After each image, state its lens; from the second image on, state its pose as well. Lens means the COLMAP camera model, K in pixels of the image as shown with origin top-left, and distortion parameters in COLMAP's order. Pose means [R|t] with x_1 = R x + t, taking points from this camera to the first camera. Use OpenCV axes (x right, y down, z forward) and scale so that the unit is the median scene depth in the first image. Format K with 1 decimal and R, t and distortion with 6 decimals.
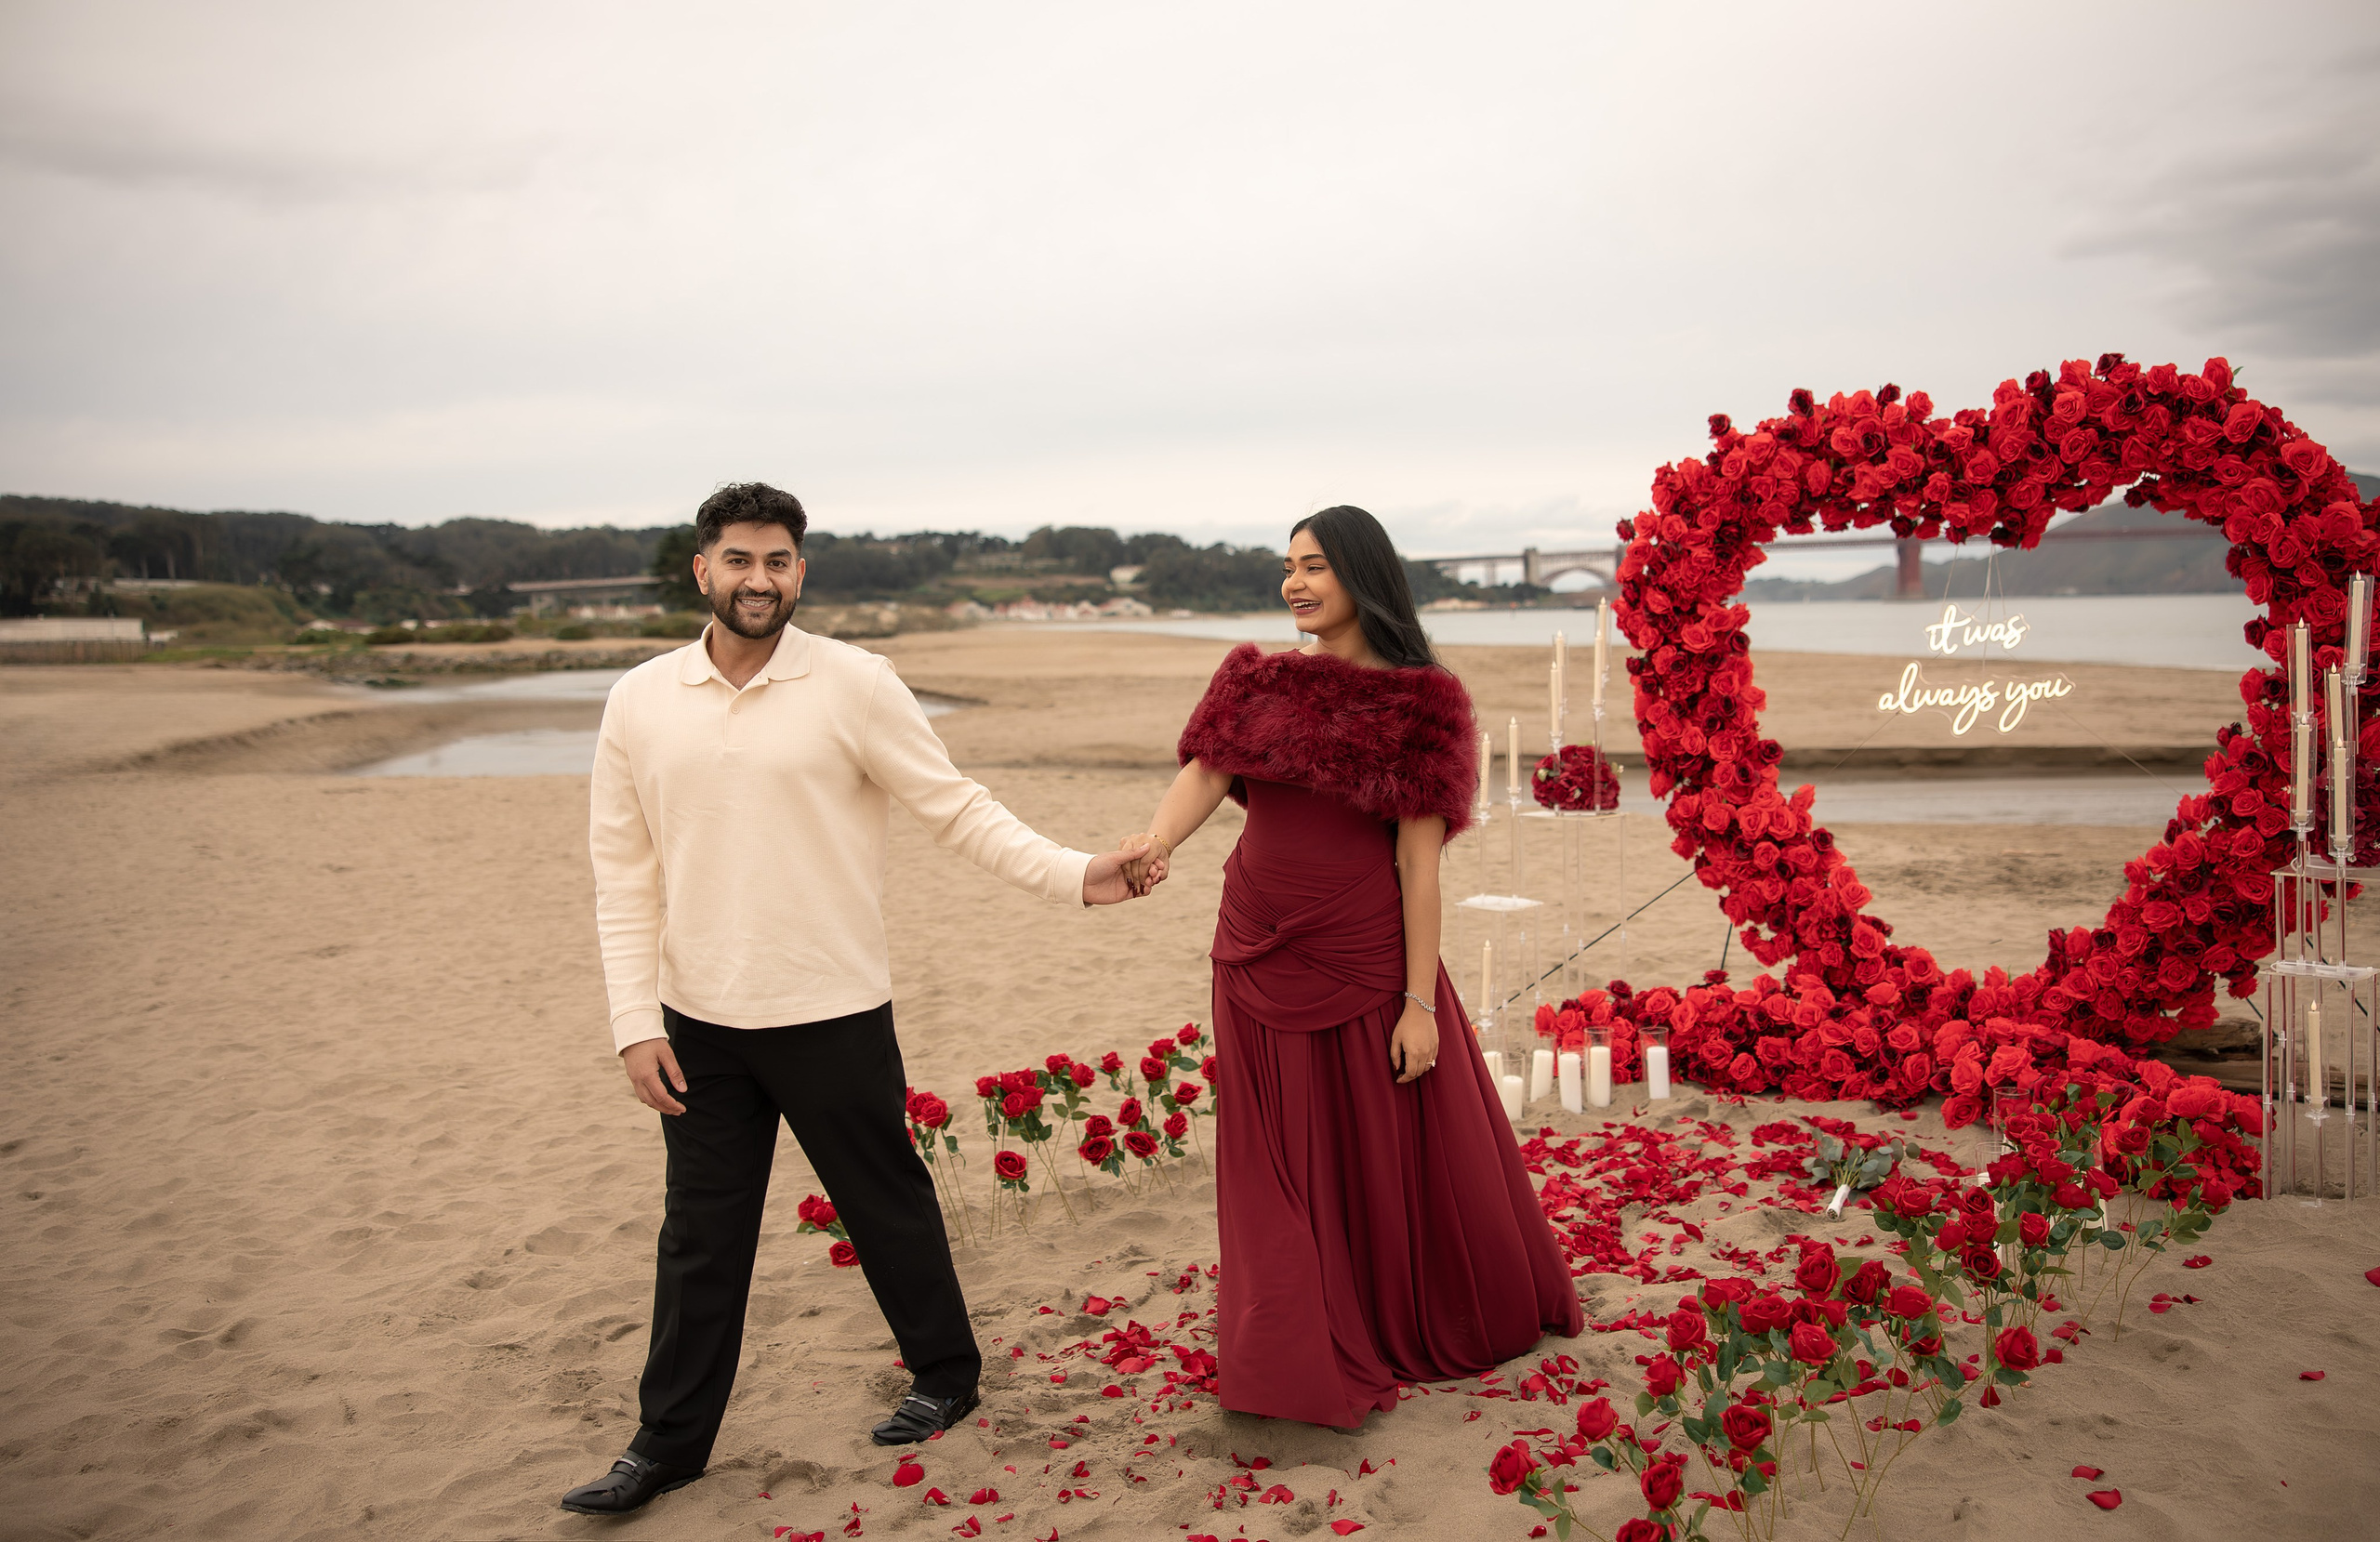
lens RADIAL K [[1951.7, 0, 1166.6], [0, 1951.7, 687.5], [0, 0, 1]] dist [-0.086033, 0.070810]
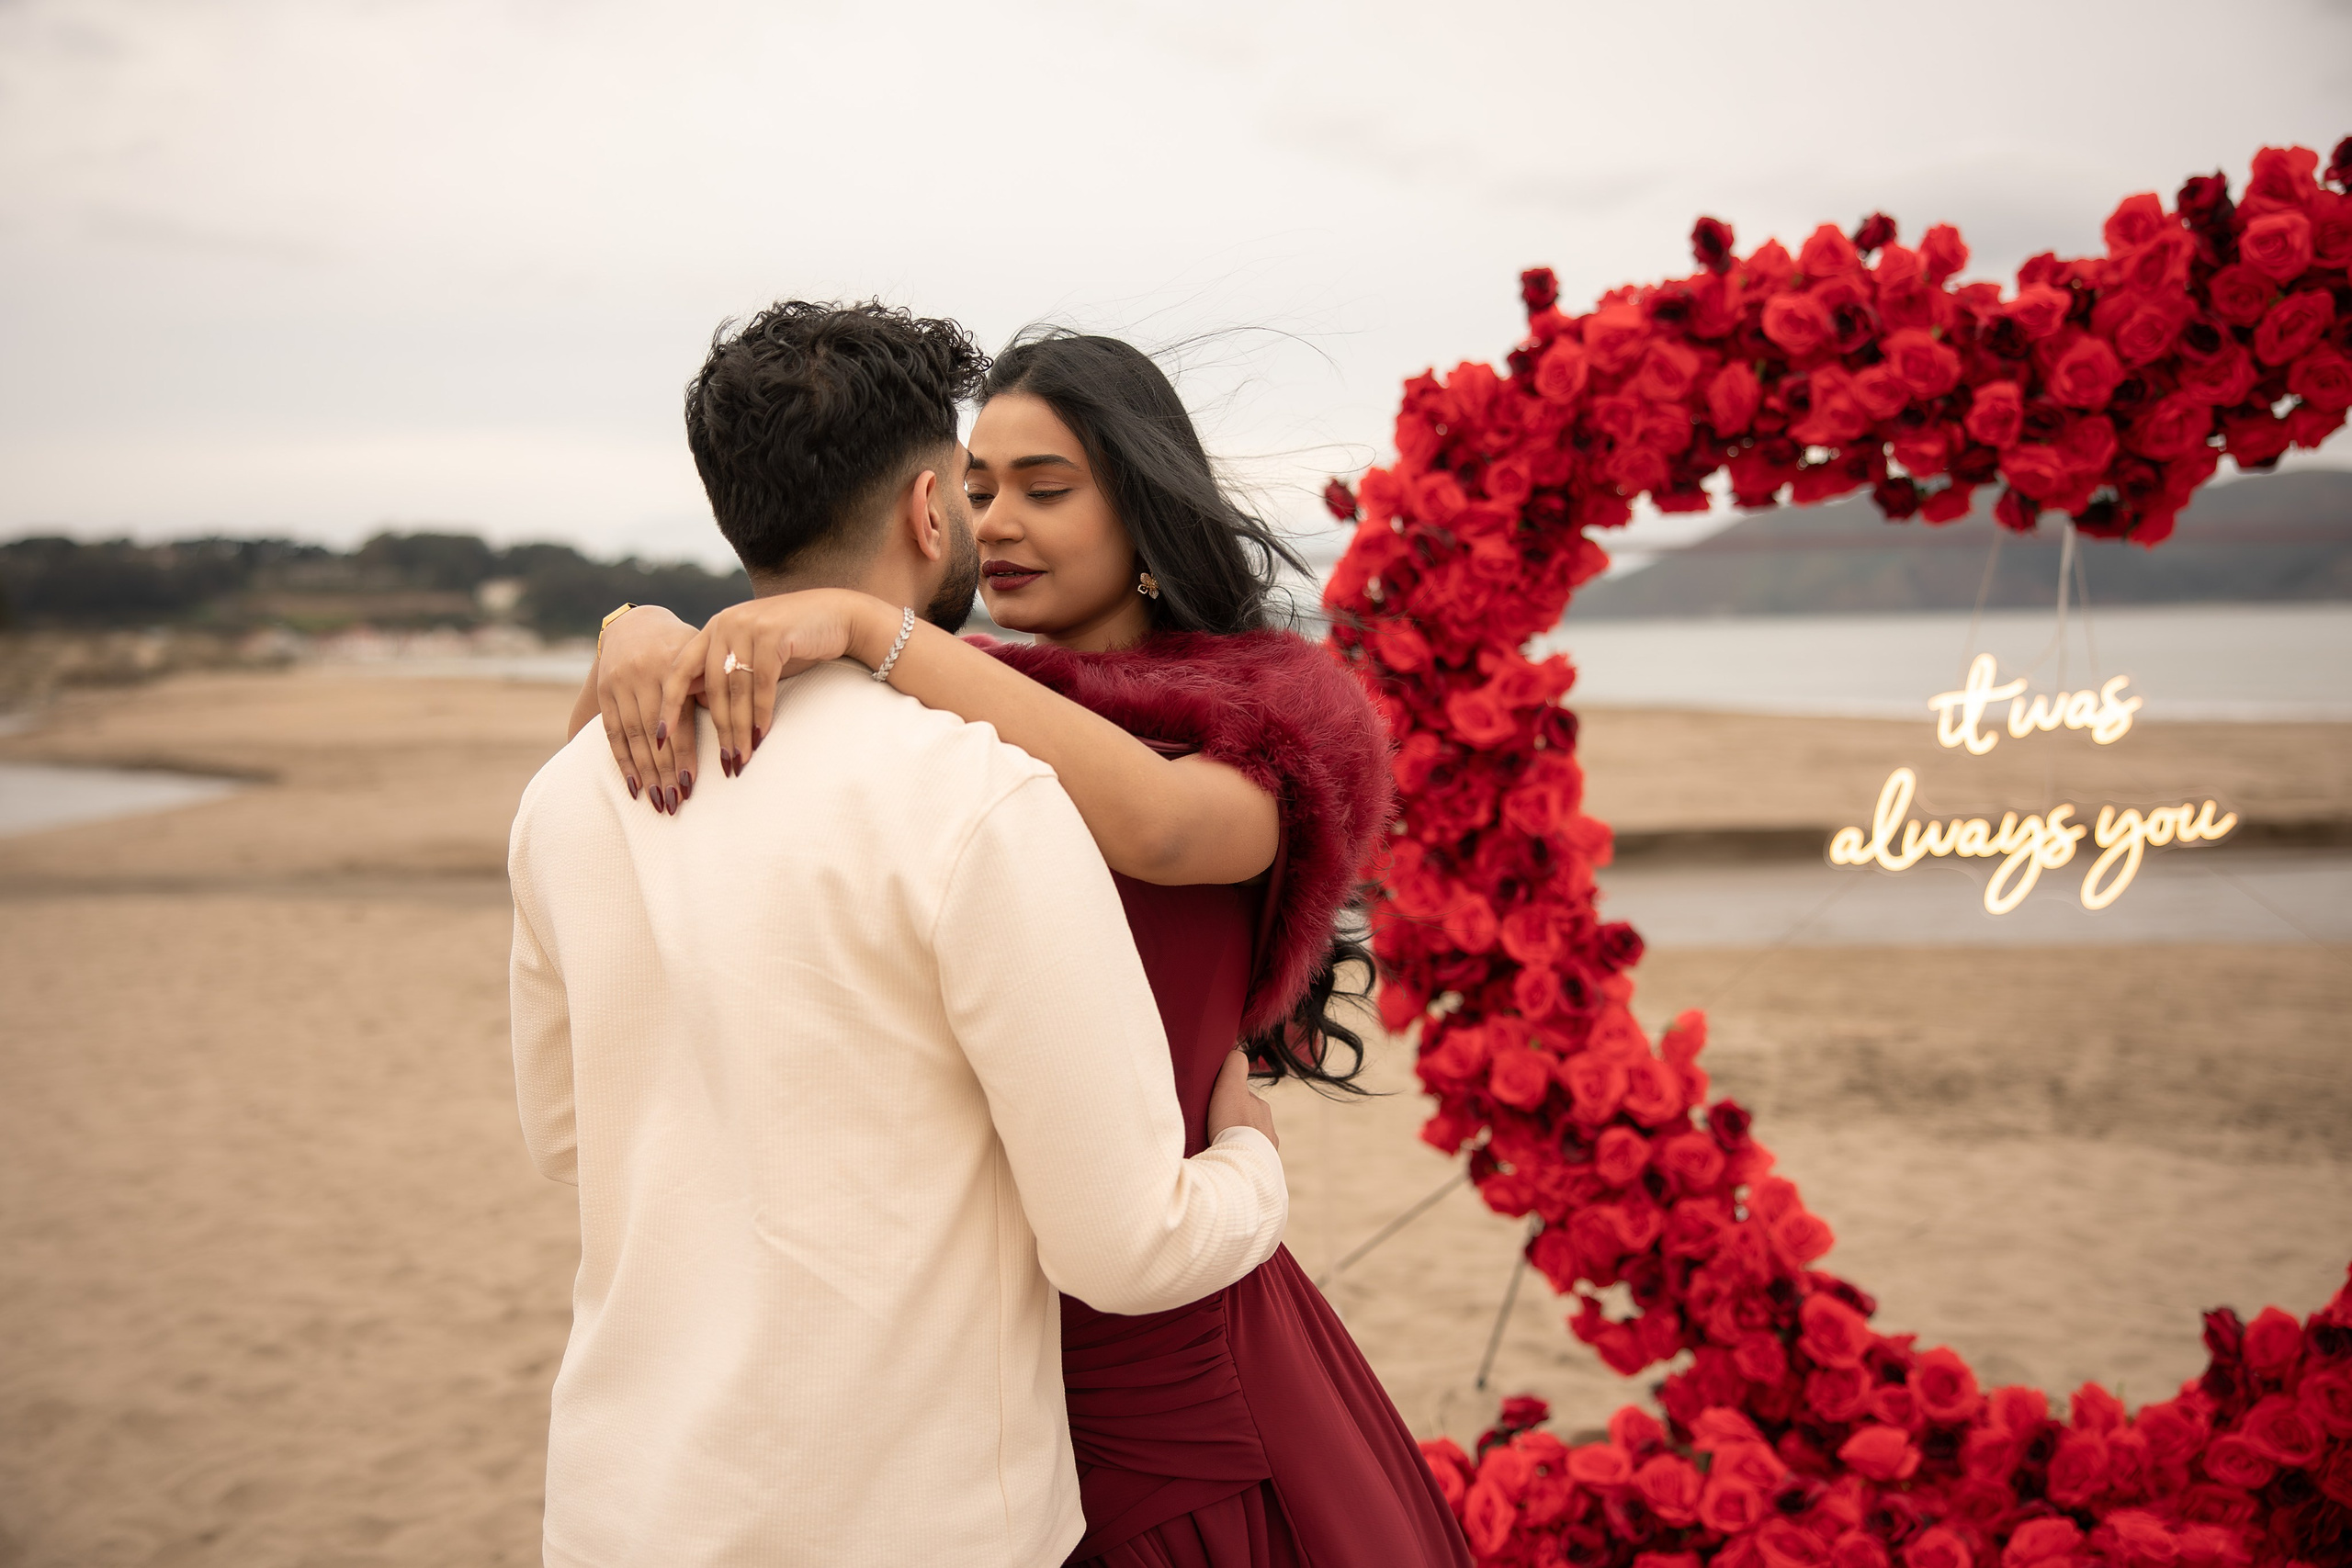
lens RADIAL K [[2575.5, 0, 1182.4], [0, 2575.5, 758.2], [0, 0, 1]] dist [0.039391, 0.000000]
pose [[0.972916, -0.007431, 0.231041, 0.047827], [0.006561, 0.999968, 0.004534, -0.020582], [-0.231067, -0.002896, 0.972934, 0.397997]]
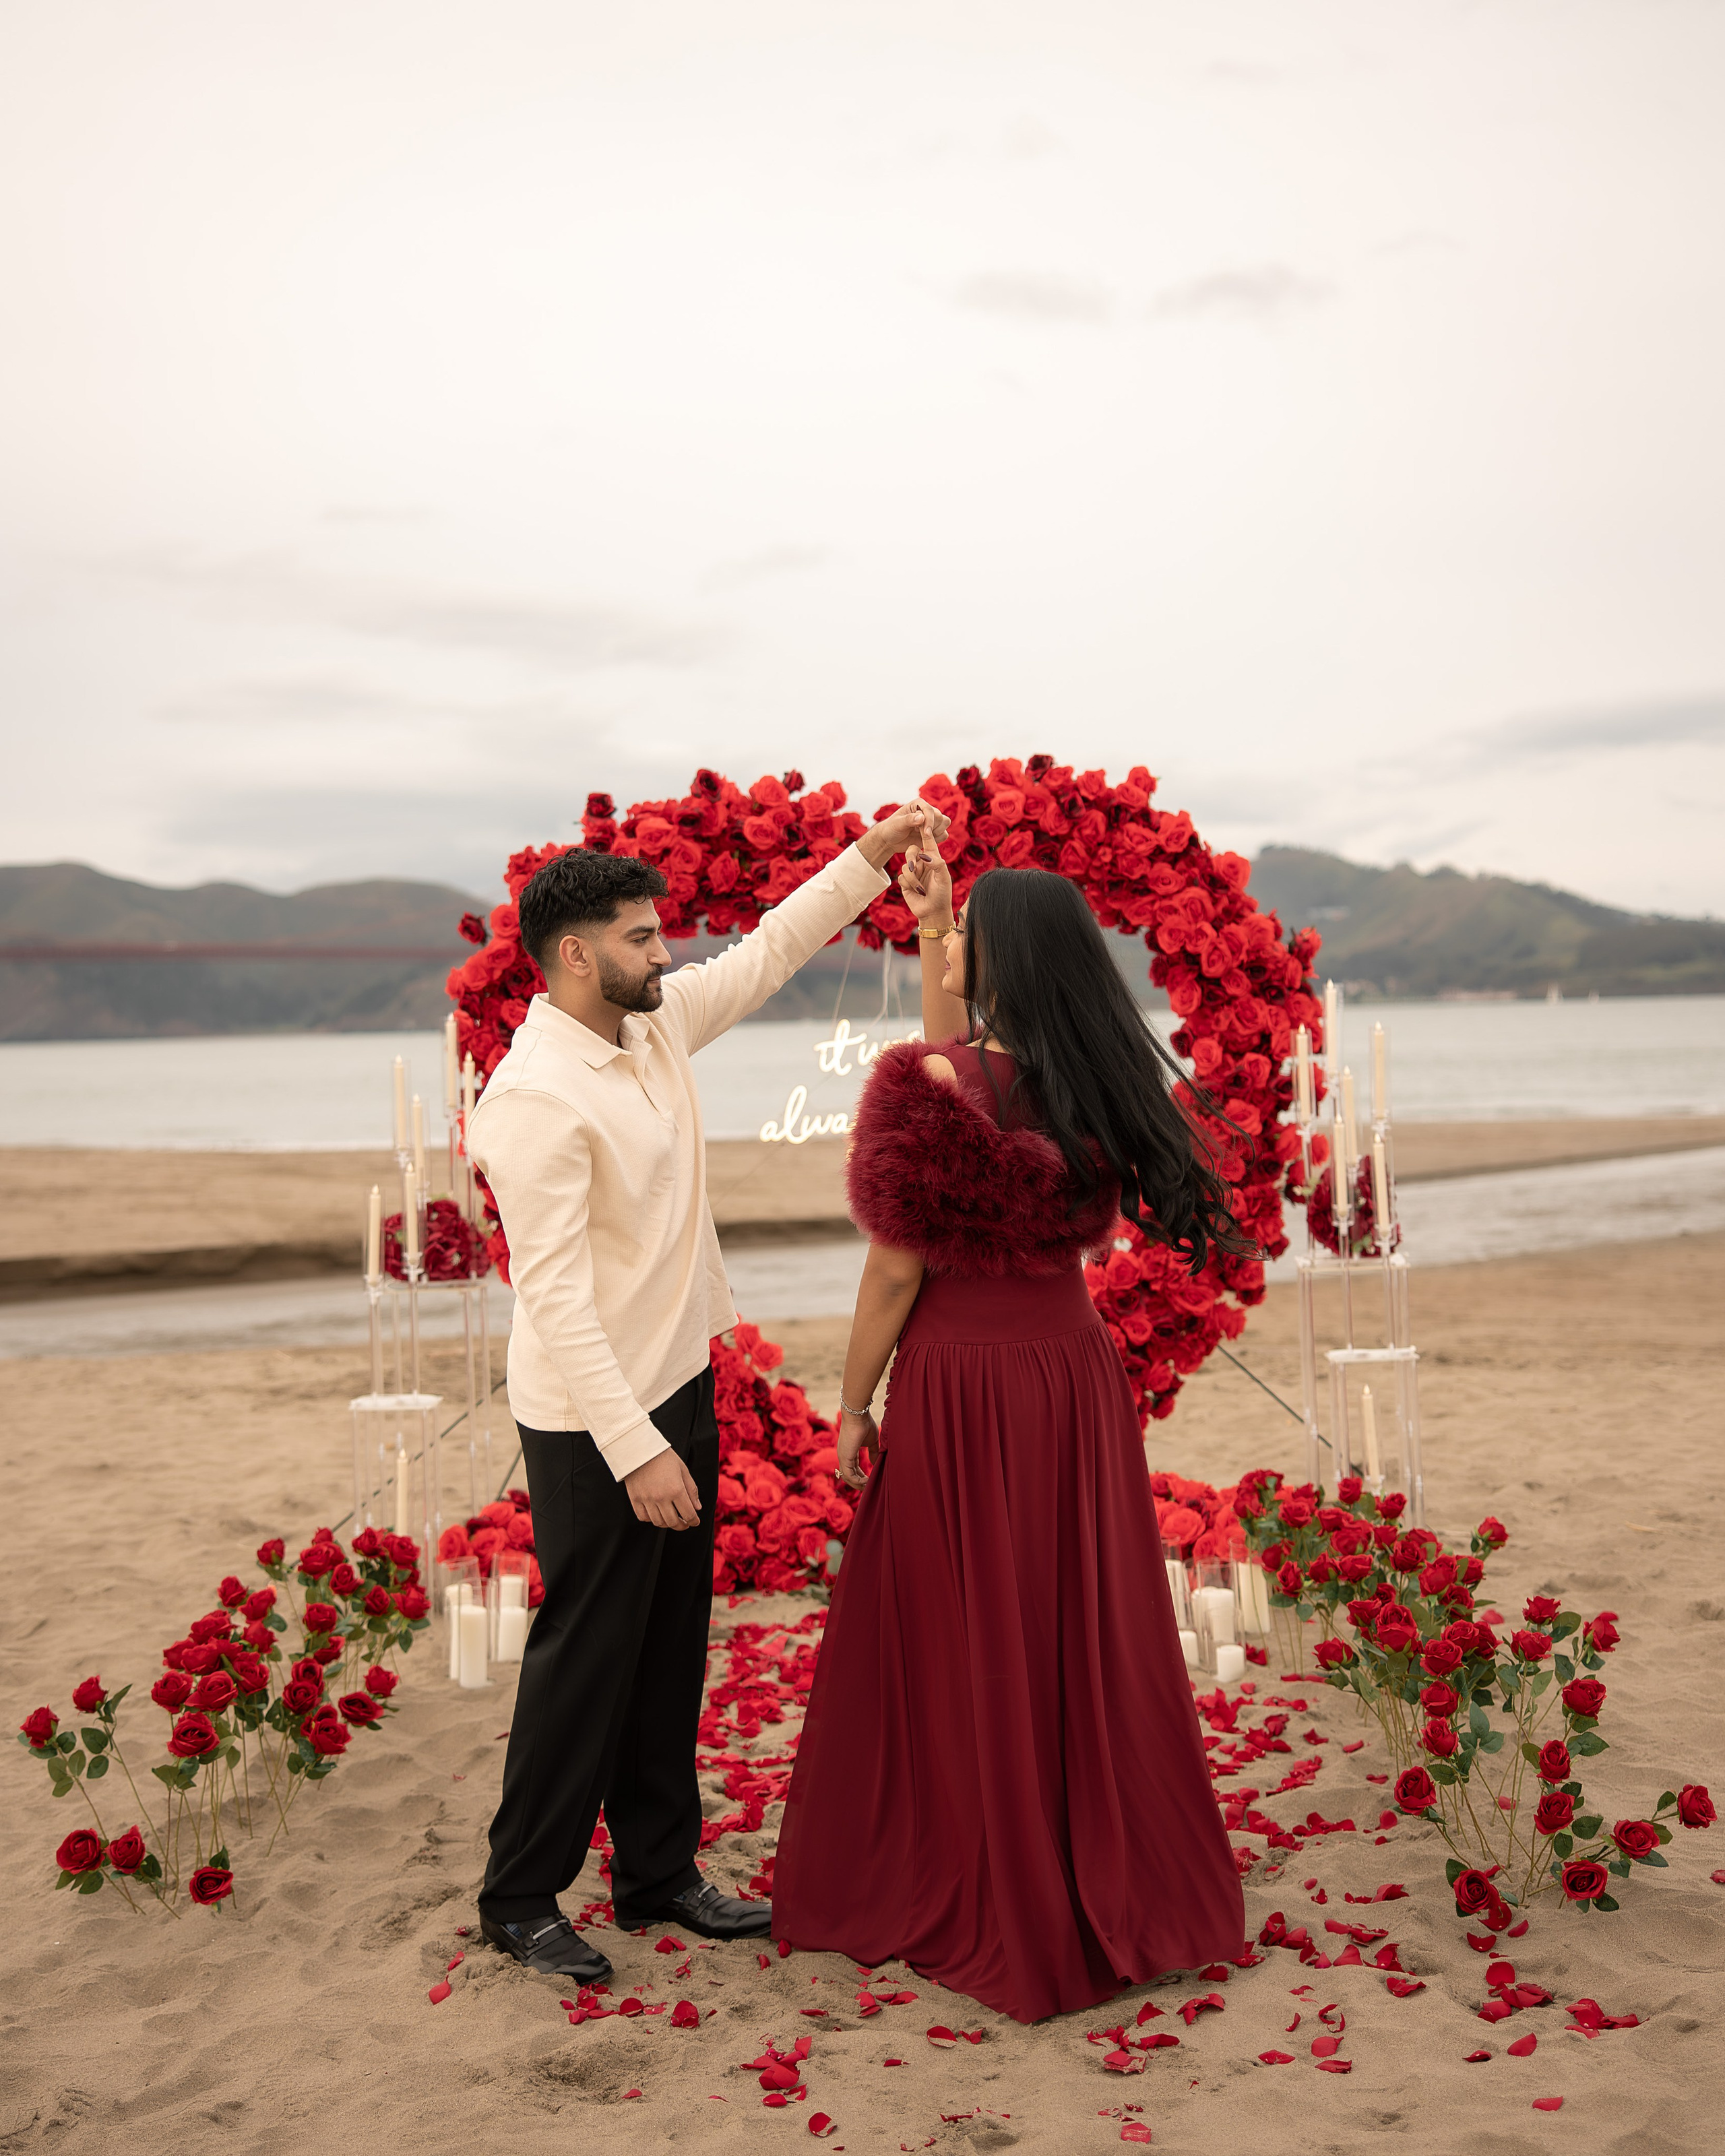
lens RADIAL K [[3112.5, 0, 828.7], [0, 3112.5, 1005.0], [0, 0, 1]] dist [-0.018074, 0.000000]
pose [[0.703497, 0.006834, 0.710666, -0.631221], [0.037990, 0.998163, -0.047205, 0.018497], [-0.709683, 0.060207, 0.701944, -0.006302]]
